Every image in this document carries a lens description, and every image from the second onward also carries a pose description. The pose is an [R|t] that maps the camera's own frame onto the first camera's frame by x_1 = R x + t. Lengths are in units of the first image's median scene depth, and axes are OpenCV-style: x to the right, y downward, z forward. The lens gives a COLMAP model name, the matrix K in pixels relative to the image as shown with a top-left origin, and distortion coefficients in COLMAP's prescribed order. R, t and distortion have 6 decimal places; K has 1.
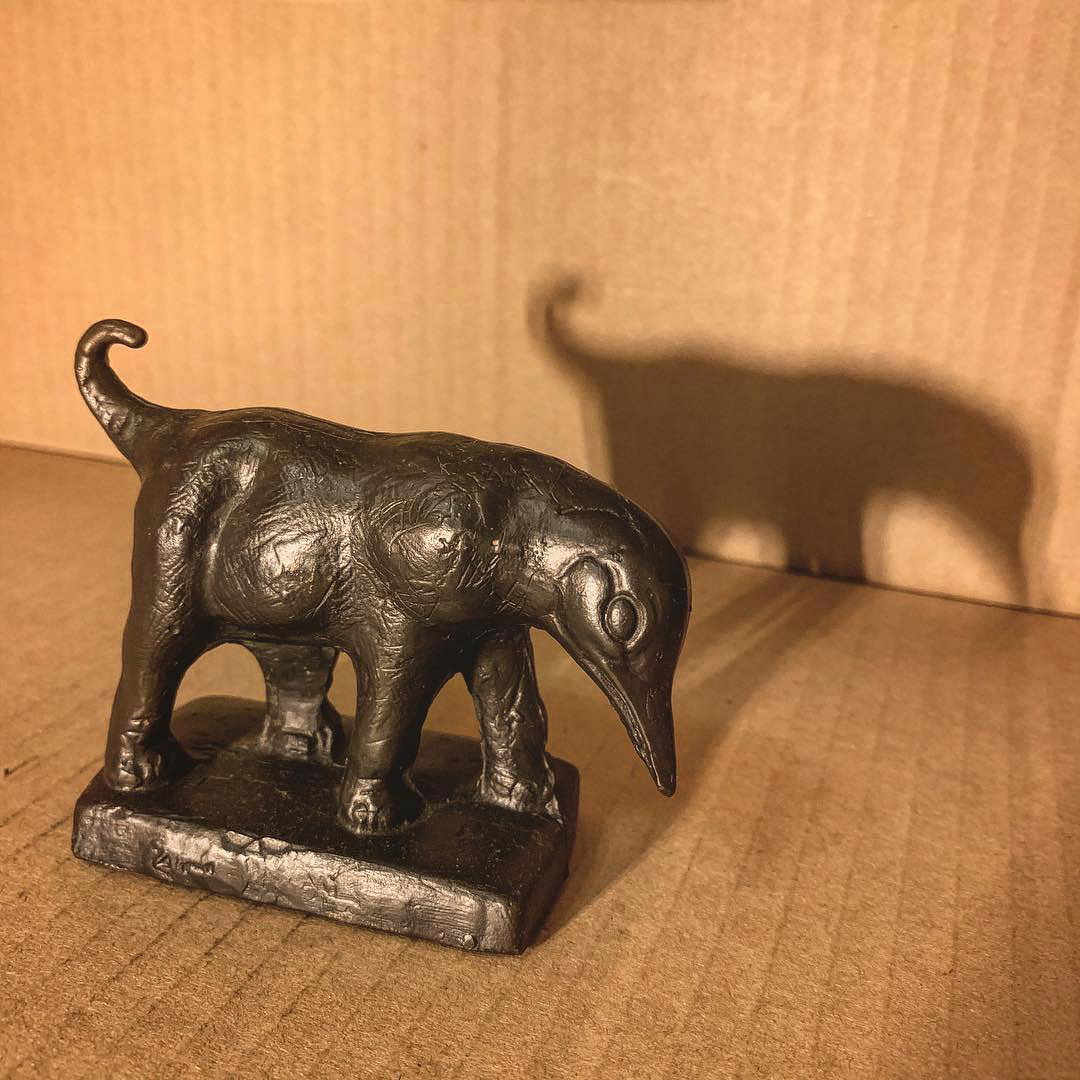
lens RADIAL K [[1160.5, 0, 537.8], [0, 1160.5, 558.4], [0, 0, 1]] dist [-0.022172, 0.029810]
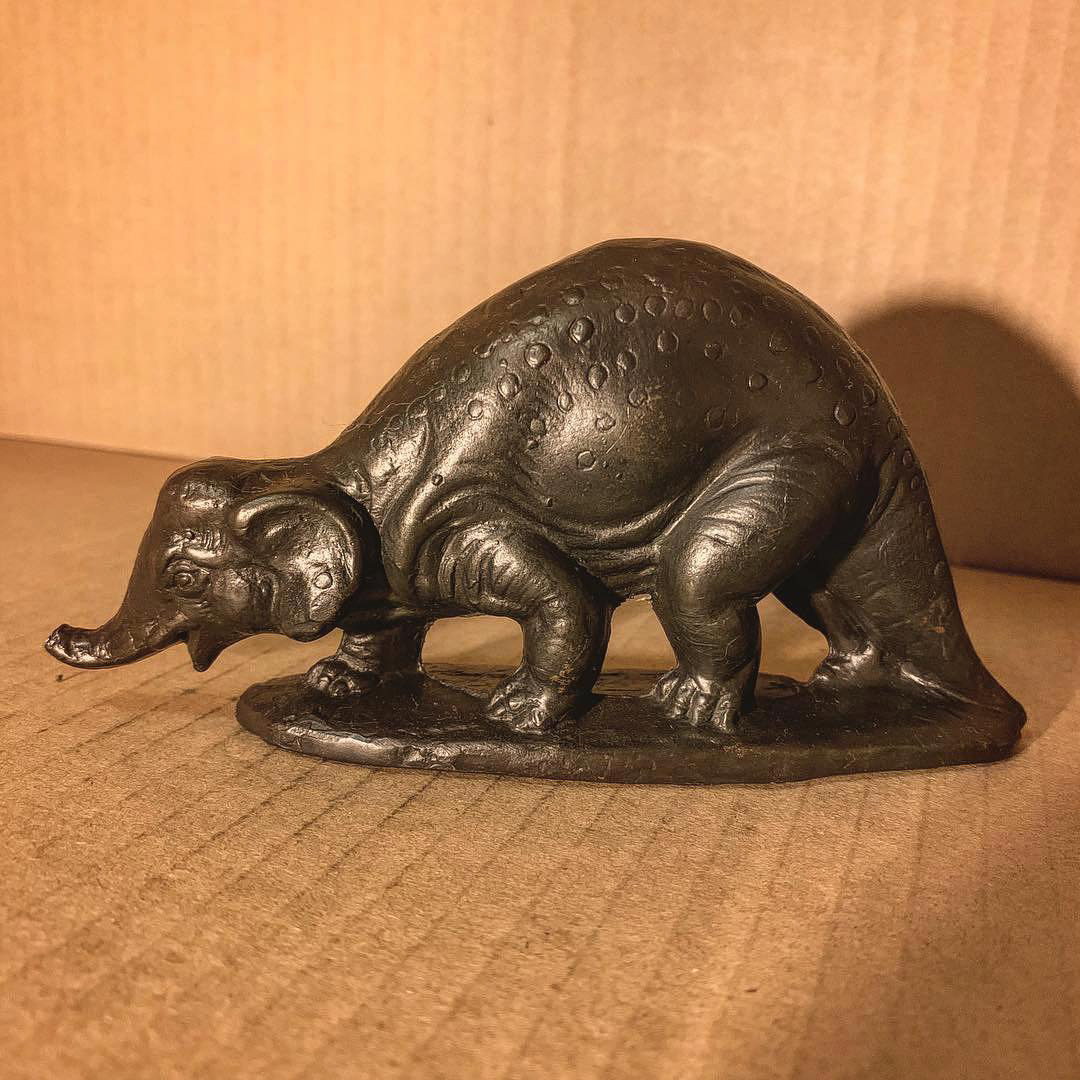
lens RADIAL K [[1160.5, 0, 537.8], [0, 1160.5, 558.4], [0, 0, 1]] dist [-0.022172, 0.029810]
pose [[0.999906, 0.013211, 0.003719, -0.089242], [-0.012777, 0.994986, -0.099198, 0.184423], [-0.005011, 0.099141, 0.995061, 0.069705]]
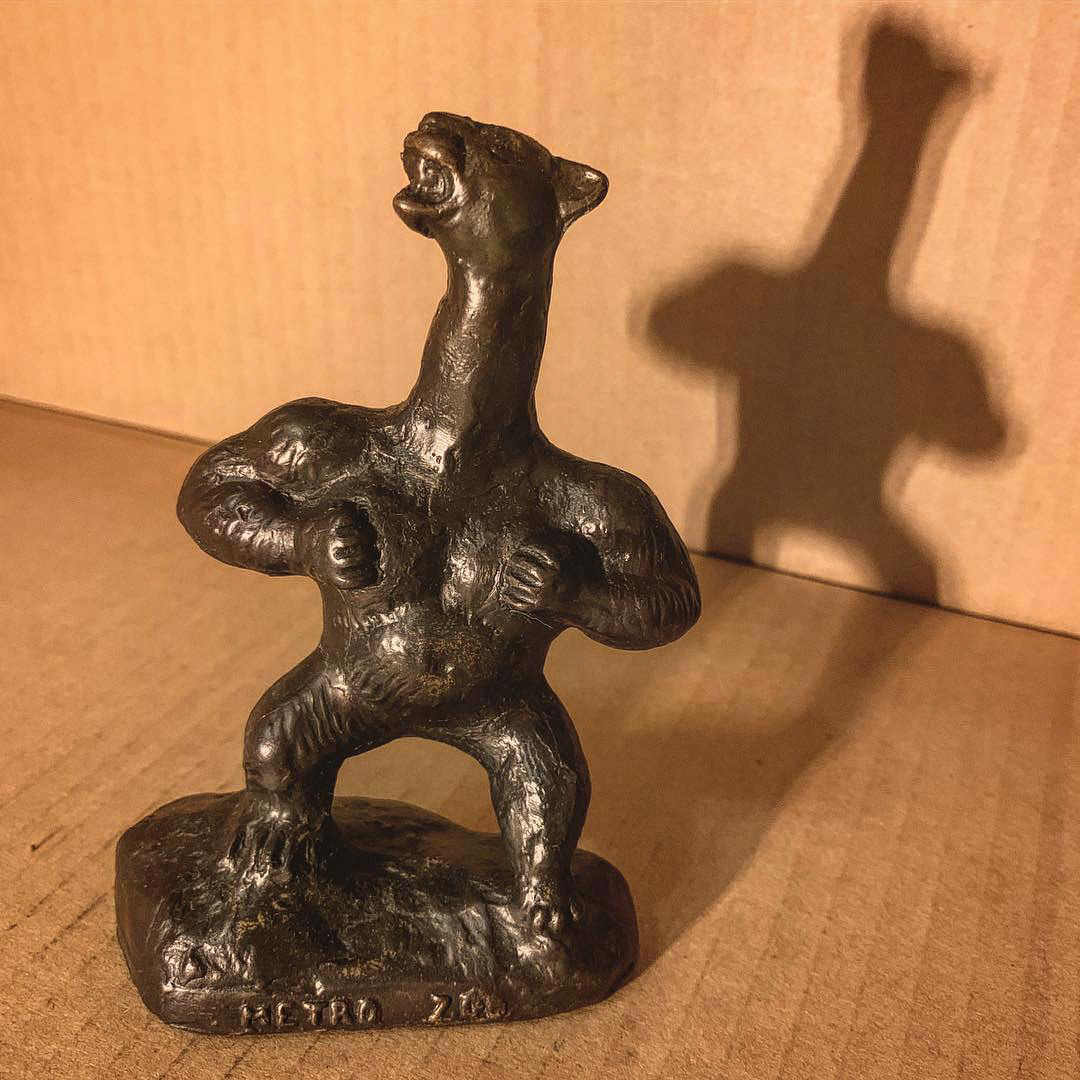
lens RADIAL K [[1235.9, 0, 561.0], [0, 1235.9, 536.9], [0, 0, 1]] dist [-0.021209, 0.041941]
pose [[0.999324, 0.016188, -0.033000, 0.036116], [-0.012131, 0.992742, 0.119648, -0.234840], [0.034697, -0.119166, 0.992268, -0.024766]]
